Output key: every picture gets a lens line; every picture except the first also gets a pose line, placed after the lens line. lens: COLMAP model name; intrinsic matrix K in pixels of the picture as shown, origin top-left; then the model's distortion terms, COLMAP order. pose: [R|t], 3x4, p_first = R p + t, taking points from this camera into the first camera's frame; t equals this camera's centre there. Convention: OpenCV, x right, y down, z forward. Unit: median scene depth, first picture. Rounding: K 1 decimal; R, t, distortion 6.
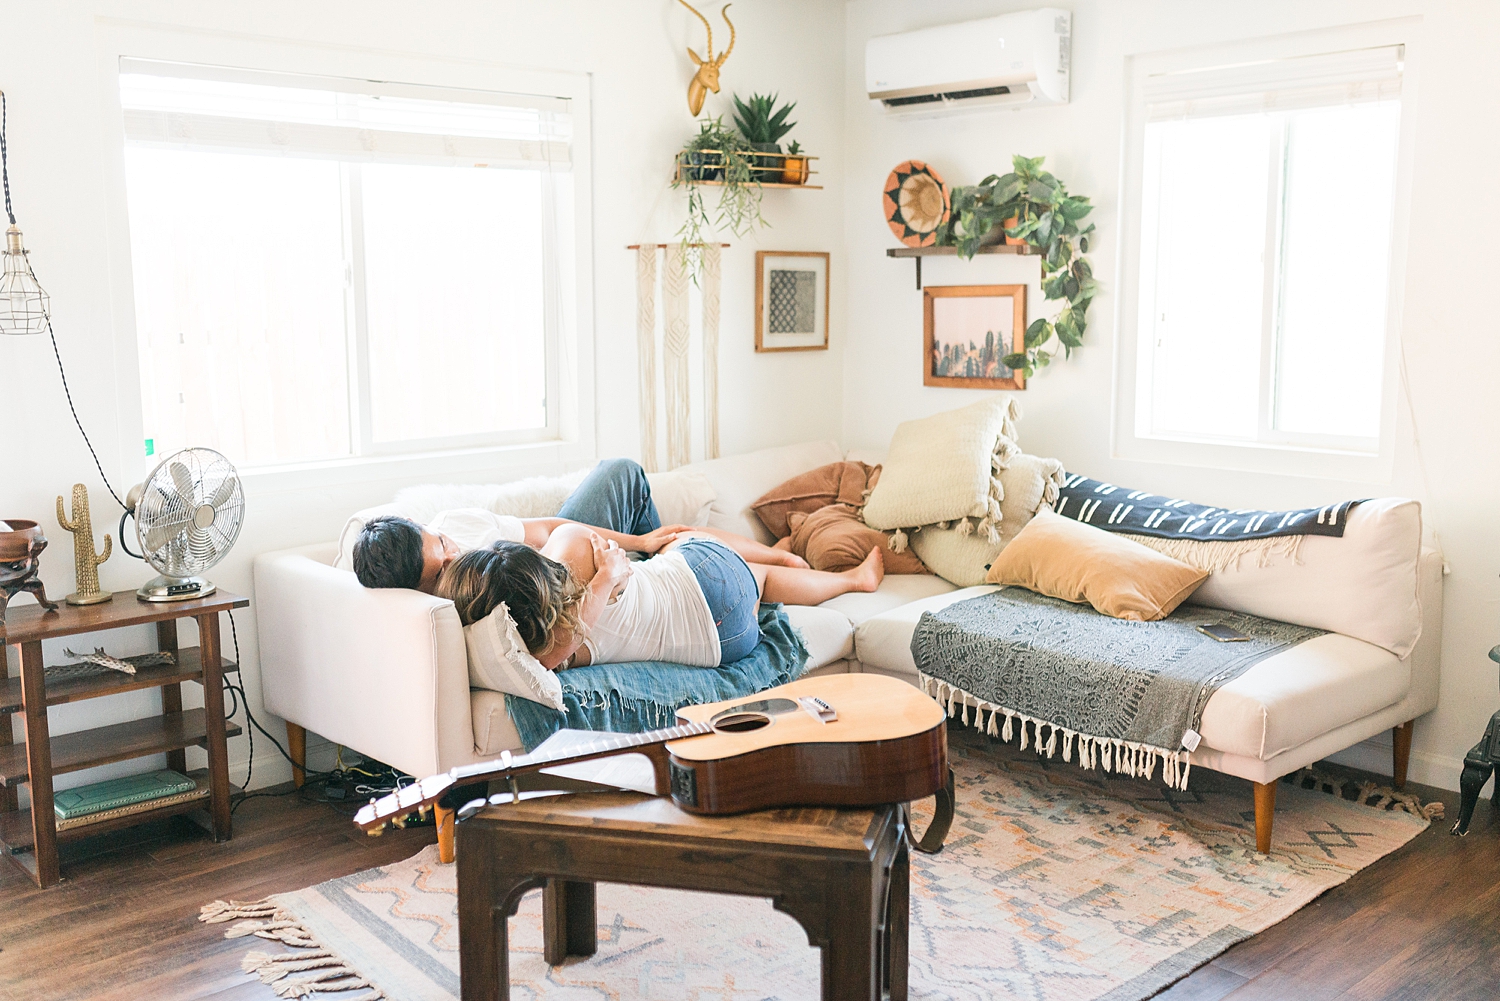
lens RADIAL K [[1546.1, 0, 750.2], [0, 1546.1, 442.7], [0, 0, 1]] dist [0.010265, 0.002400]
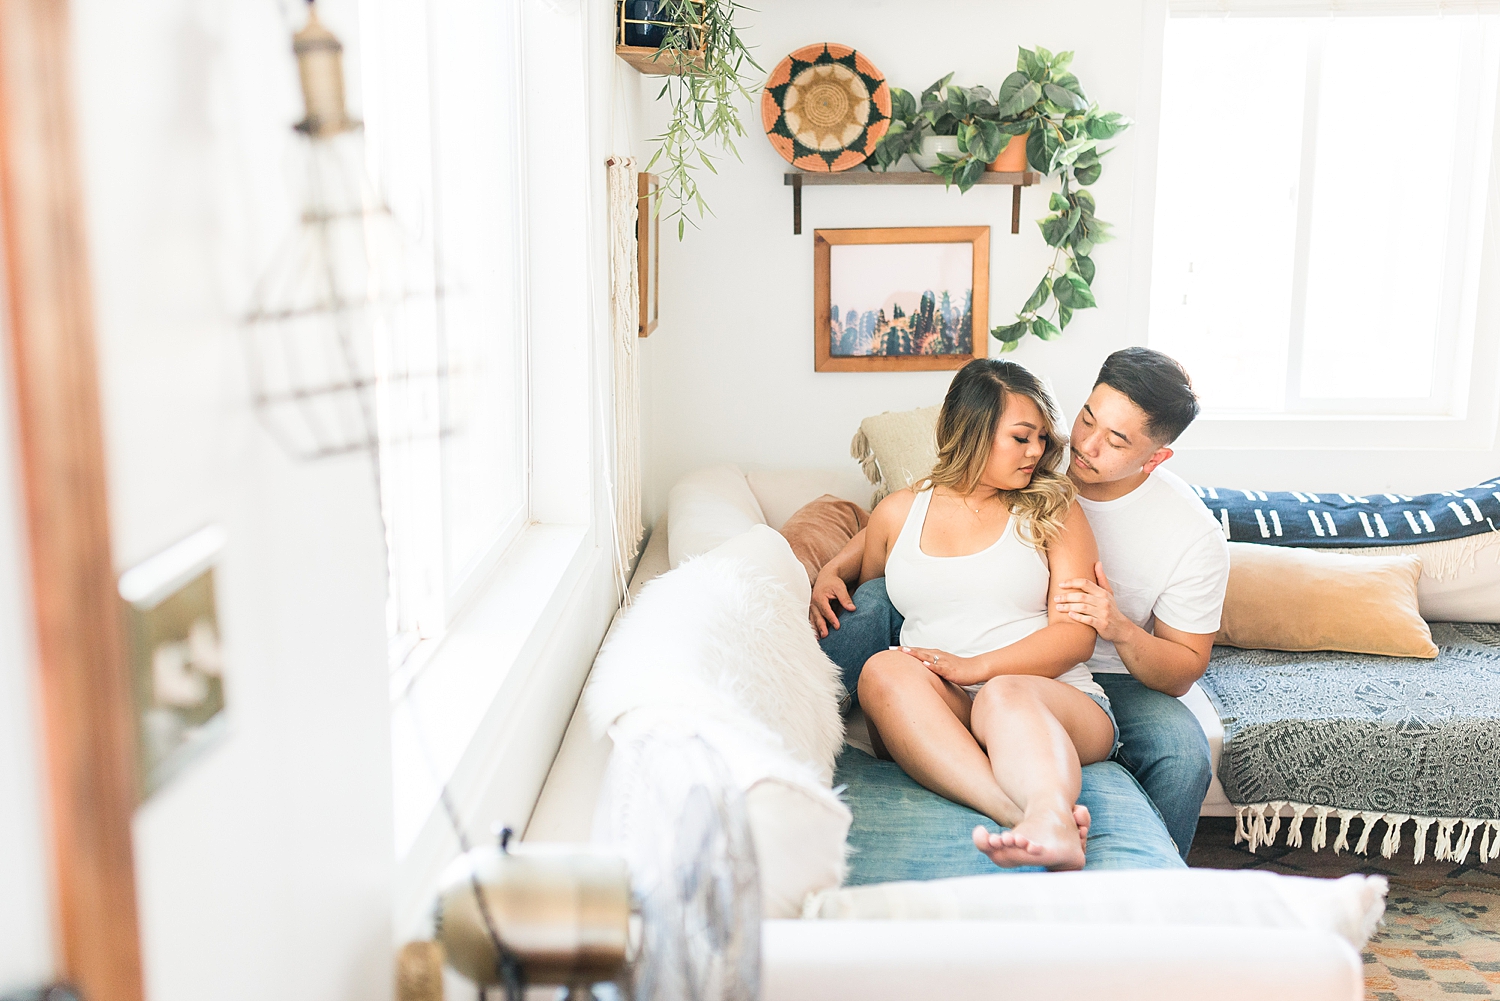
lens RADIAL K [[1546.1, 0, 750.2], [0, 1546.1, 442.7], [0, 0, 1]] dist [0.010265, 0.002400]
pose [[0.706561, -0.097945, 0.700841, -0.422964], [0.071937, 0.995186, 0.066556, -0.055938], [-0.703986, 0.003390, 0.710206, 0.547546]]
